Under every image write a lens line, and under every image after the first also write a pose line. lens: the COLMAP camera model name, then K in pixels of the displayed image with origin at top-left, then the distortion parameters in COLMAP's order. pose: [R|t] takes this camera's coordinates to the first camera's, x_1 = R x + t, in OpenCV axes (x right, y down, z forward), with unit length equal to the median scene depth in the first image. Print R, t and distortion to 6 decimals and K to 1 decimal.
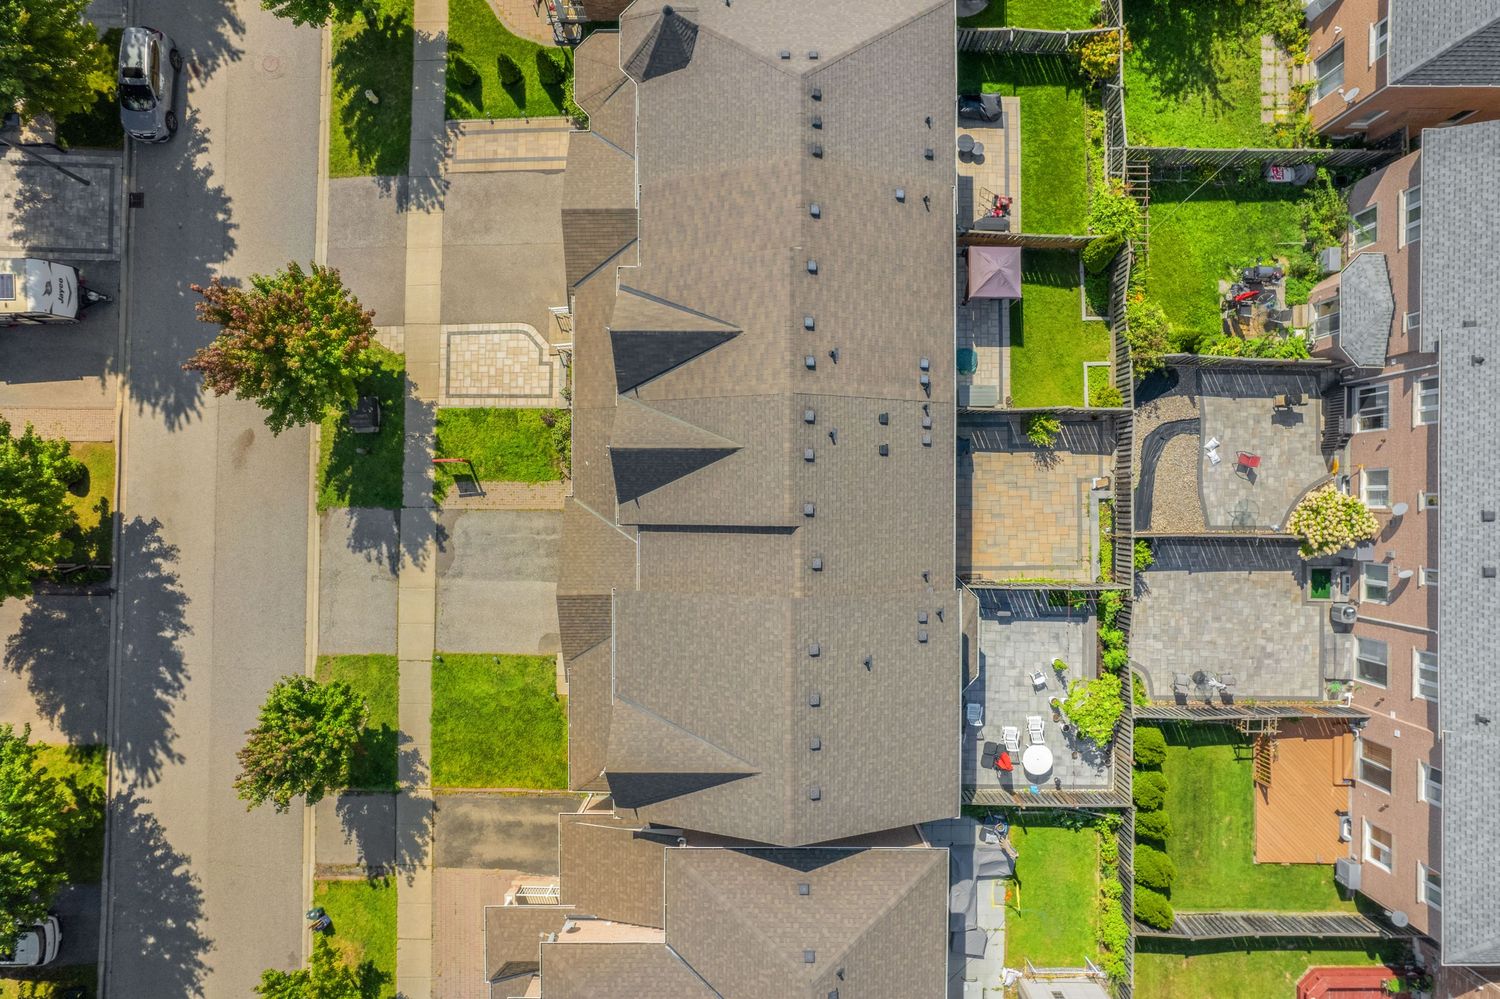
lens RADIAL K [[961.6, 0, 755.1], [0, 961.6, 502.8], [0, 0, 1]] dist [-0.079955, 0.070163]
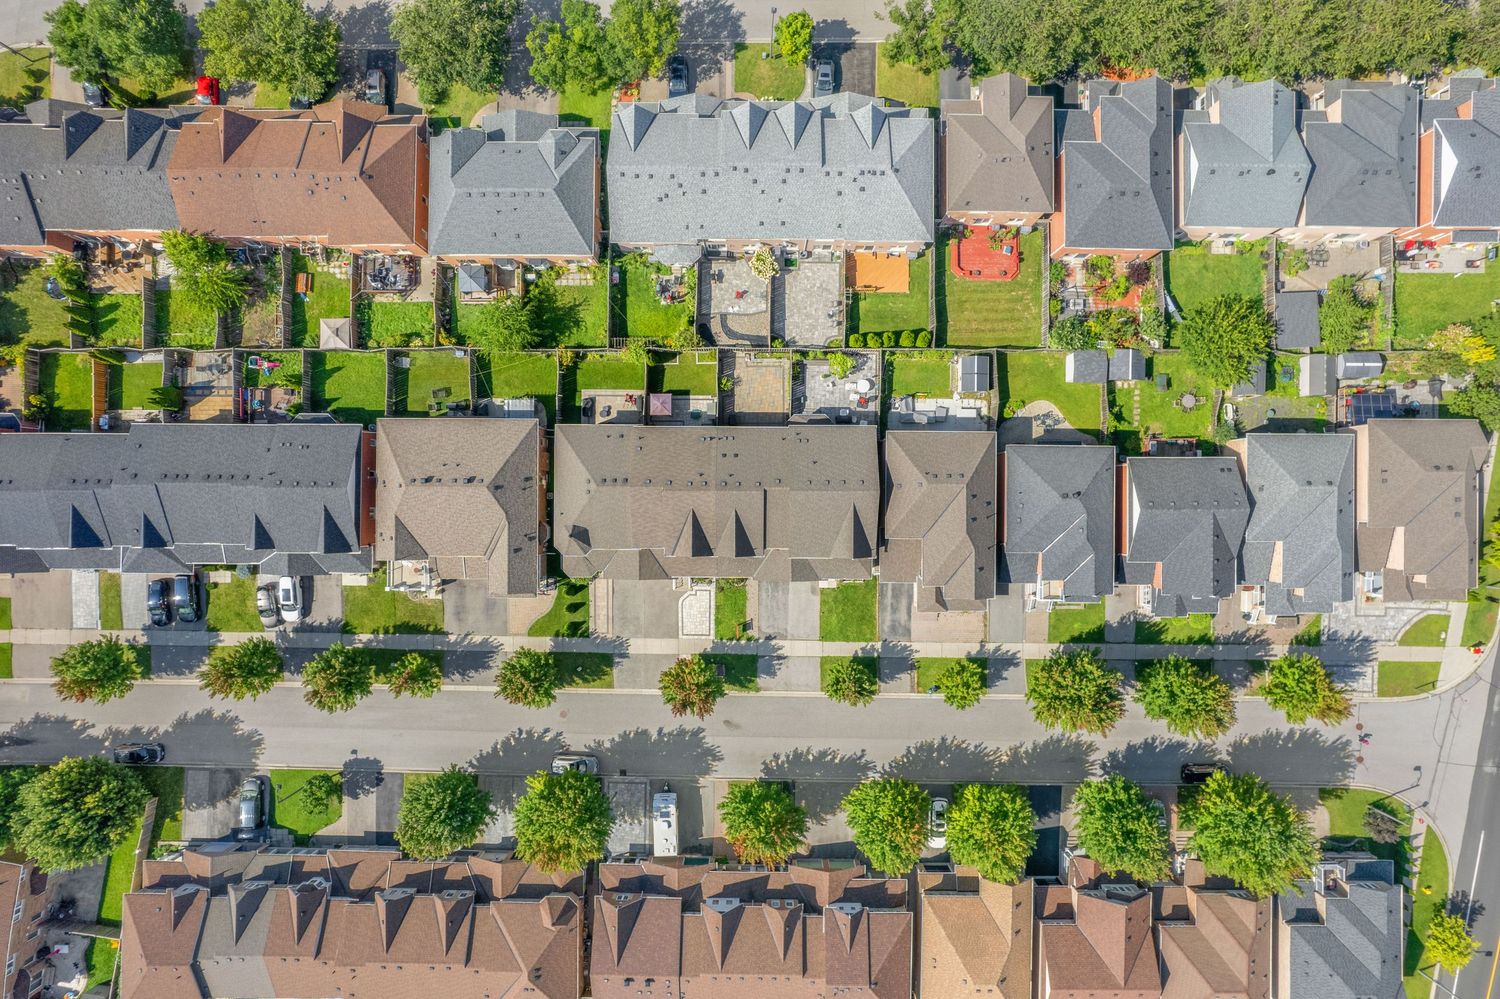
lens RADIAL K [[961.6, 0, 755.1], [0, 961.6, 502.8], [0, 0, 1]] dist [-0.079955, 0.070163]
pose [[0.003197, -0.999995, -0.000088, 0.002728], [0.999989, 0.003197, -0.003520, 0.006851], [0.003520, -0.000076, 0.999994, -1.381643]]
